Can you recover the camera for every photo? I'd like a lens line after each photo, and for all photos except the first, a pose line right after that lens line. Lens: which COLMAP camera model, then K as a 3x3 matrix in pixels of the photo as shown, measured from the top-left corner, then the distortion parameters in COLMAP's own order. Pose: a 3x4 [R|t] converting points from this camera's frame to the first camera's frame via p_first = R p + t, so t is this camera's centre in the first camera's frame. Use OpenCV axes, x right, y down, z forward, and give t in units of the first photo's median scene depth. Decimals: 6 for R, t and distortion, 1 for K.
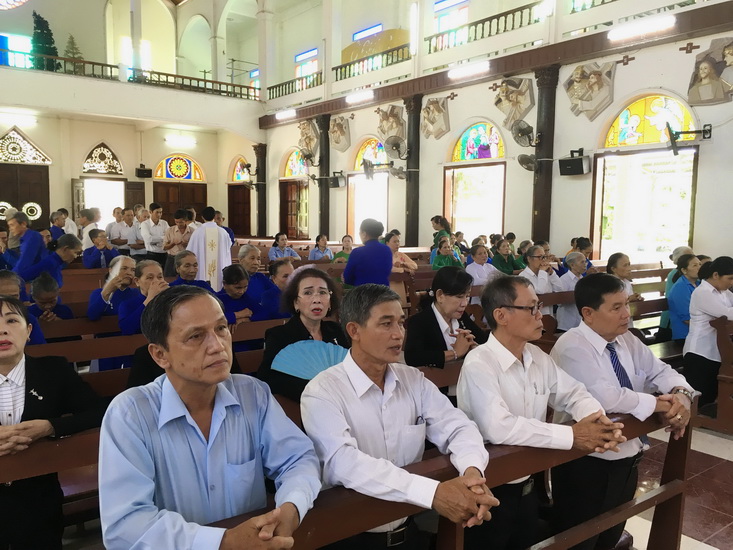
lens RADIAL K [[621.1, 0, 367.6], [0, 621.1, 271.5], [0, 0, 1]] dist [0.080286, -0.114512]
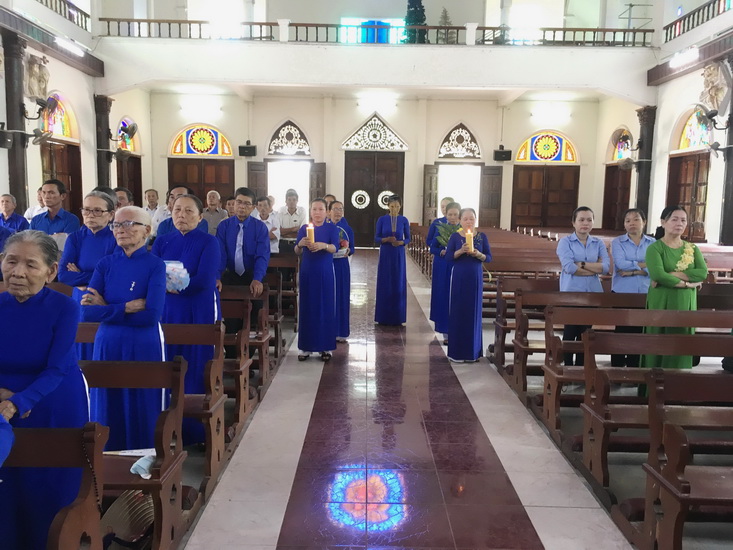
lens RADIAL K [[621.1, 0, 367.4], [0, 621.1, 274.4], [0, 0, 1]] dist [0.080286, -0.114512]
pose [[0.793044, 0.074625, -0.604577, 0.037539], [-0.062715, 0.997196, 0.040821, -0.025026], [0.605928, 0.005543, 0.795500, 0.293276]]
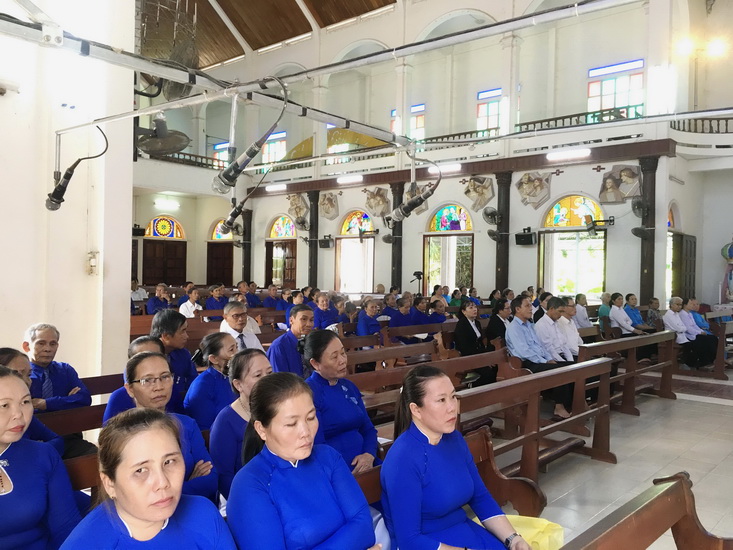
lens RADIAL K [[621.1, 0, 368.5], [0, 621.1, 269.9], [0, 0, 1]] dist [0.080286, -0.114512]
pose [[0.980161, 0.006738, 0.198089, -0.242212], [0.010771, 0.996134, -0.087180, 0.022288], [-0.197911, 0.087584, 0.976299, -0.269733]]
